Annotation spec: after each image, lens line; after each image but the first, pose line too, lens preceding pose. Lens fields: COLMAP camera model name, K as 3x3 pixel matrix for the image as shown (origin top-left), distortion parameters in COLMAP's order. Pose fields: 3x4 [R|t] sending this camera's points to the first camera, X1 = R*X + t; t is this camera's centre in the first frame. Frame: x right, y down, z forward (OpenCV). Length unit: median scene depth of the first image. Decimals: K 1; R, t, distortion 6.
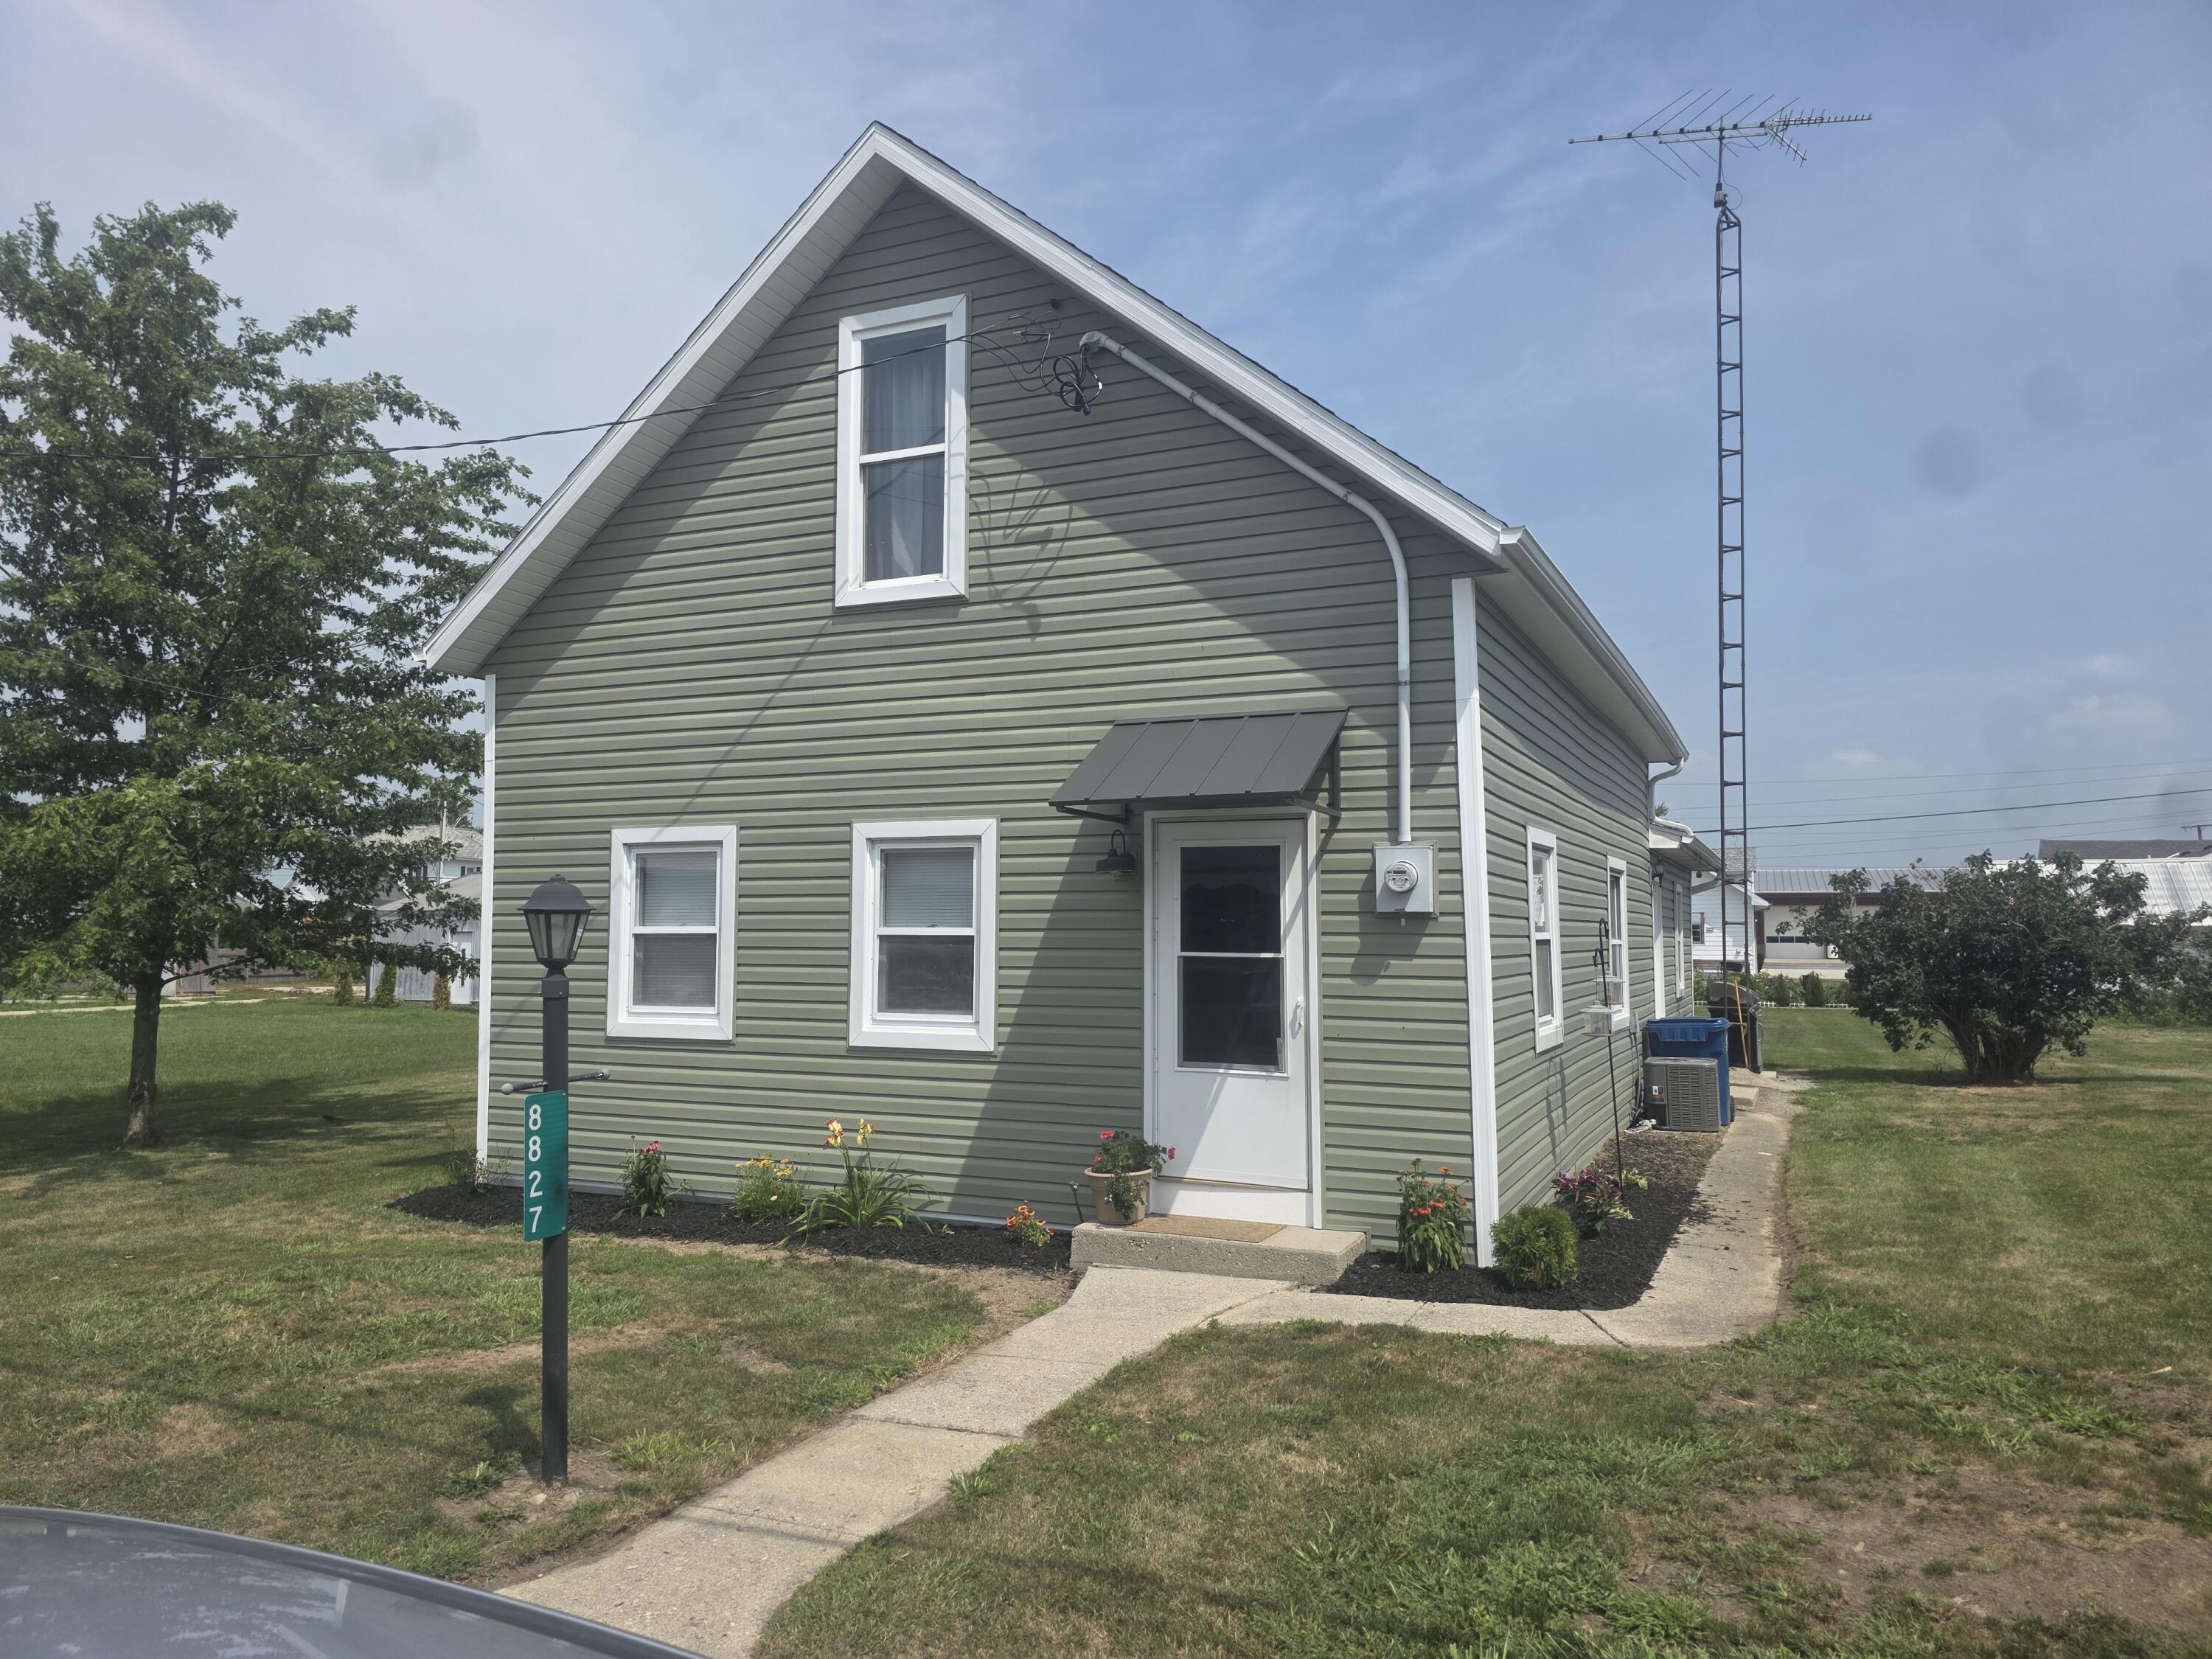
lens RADIAL K [[1536.4, 0, 1109.9], [0, 1536.4, 810.0], [0, 0, 1]] dist [0.065494, -0.064641]
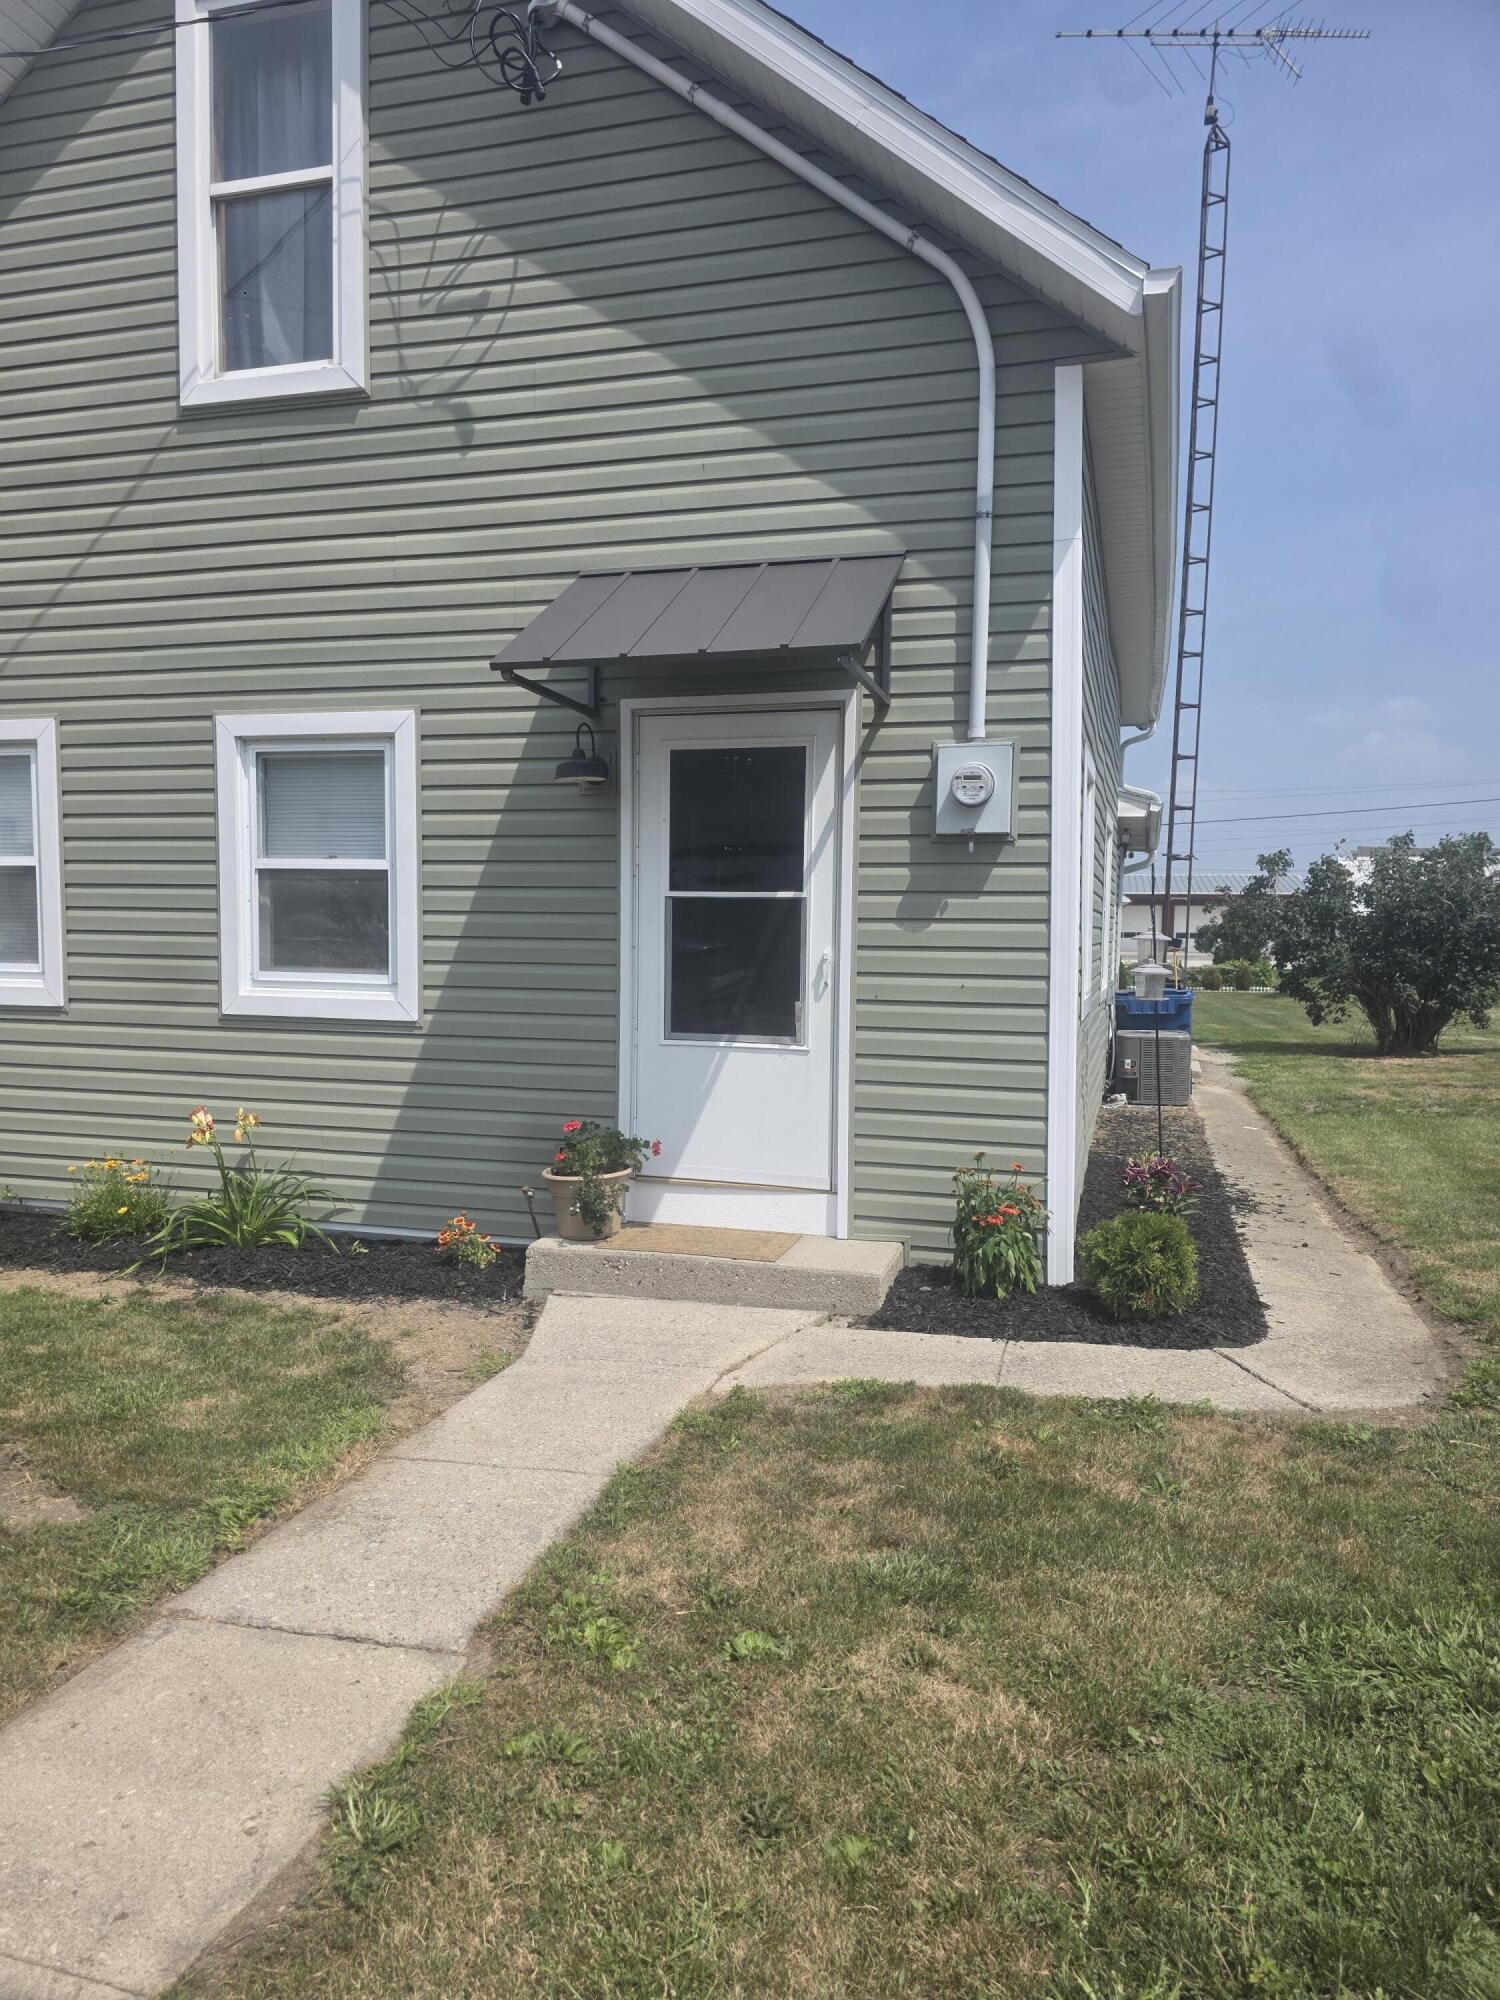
lens RADIAL K [[1389.1, 0, 743.3], [0, 1389.1, 1019.5], [0, 0, 1]] dist [0.065494, -0.064641]
pose [[0.988824, -0.000996, 0.149086, -0.018994], [-0.020489, 0.989582, 0.142506, 0.055076], [-0.147675, -0.143968, 0.978502, 0.301662]]
